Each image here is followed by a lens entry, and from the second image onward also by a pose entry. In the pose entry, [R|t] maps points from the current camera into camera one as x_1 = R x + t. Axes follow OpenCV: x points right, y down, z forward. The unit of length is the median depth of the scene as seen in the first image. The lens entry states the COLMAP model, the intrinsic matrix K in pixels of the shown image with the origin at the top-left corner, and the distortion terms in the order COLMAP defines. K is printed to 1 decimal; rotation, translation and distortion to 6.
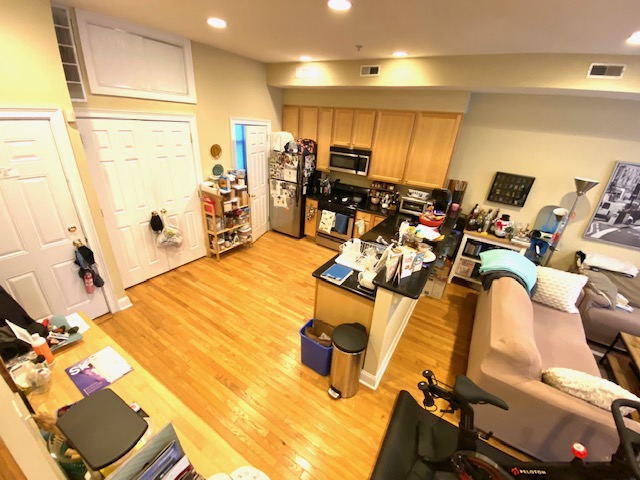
lens RADIAL K [[258.1, 0, 320.0], [0, 258.1, 240.0], [0, 0, 1]] dist [0.001255, -0.018694]
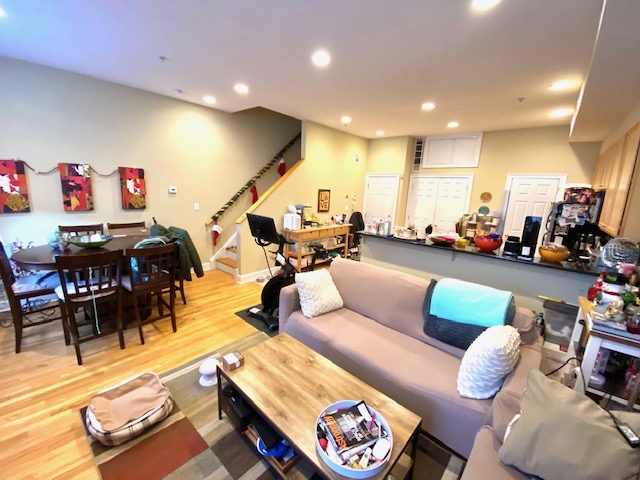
lens RADIAL K [[258.1, 0, 320.0], [0, 258.1, 240.0], [0, 0, 1]] dist [0.001255, -0.018694]
pose [[-0.165073, 0.107229, -0.980435, 0.996785], [-0.453361, 0.874577, 0.171983, 0.026633], [0.875908, 0.472881, -0.095756, 0.391284]]
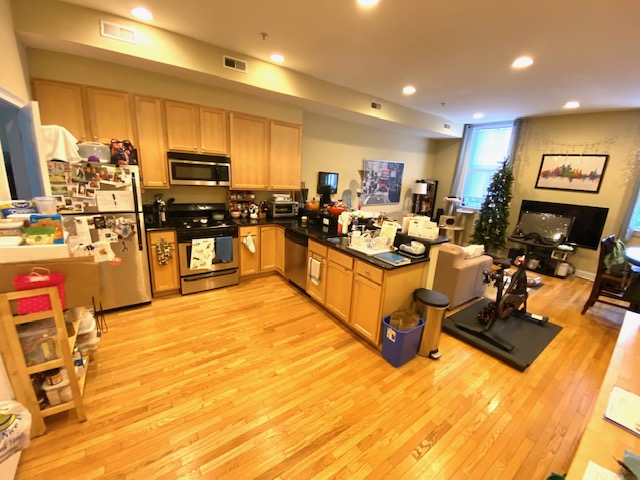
lens RADIAL K [[258.1, 0, 320.0], [0, 258.1, 240.0], [0, 0, 1]] dist [0.001255, -0.018694]
pose [[0.359300, -0.271132, 0.892968, -0.518900], [0.345777, 0.927438, 0.142469, -0.104558], [-0.866800, 0.257579, 0.426980, 0.429768]]
